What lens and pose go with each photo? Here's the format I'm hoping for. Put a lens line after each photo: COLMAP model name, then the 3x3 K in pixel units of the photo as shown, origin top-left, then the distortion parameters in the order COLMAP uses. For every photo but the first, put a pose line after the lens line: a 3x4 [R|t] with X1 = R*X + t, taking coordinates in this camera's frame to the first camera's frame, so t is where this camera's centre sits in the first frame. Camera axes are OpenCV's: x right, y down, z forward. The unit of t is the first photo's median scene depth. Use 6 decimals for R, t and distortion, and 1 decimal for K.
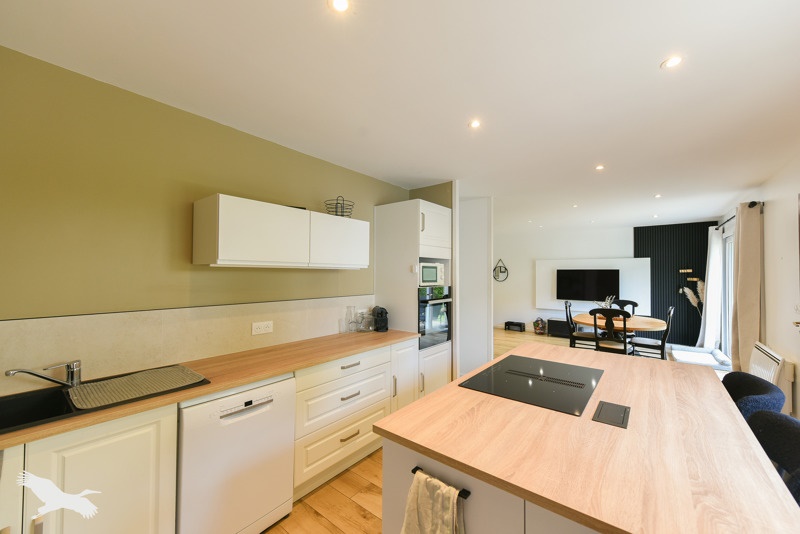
lens RADIAL K [[315.5, 0, 402.1], [0, 315.5, 268.9], [0, 0, 1]] dist [0.011505, 0.000022]
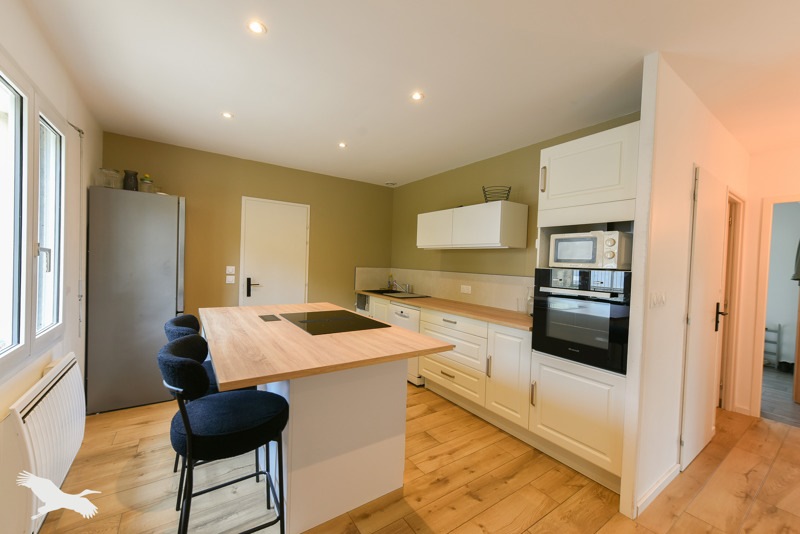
lens RADIAL K [[315.5, 0, 402.7], [0, 315.5, 268.1], [0, 0, 1]] dist [0.011505, 0.000022]
pose [[-0.279958, 0.007711, -0.959981, 1.105045], [-0.019739, 0.999710, 0.013786, 0.069052], [0.959809, 0.022809, -0.279724, 1.136966]]
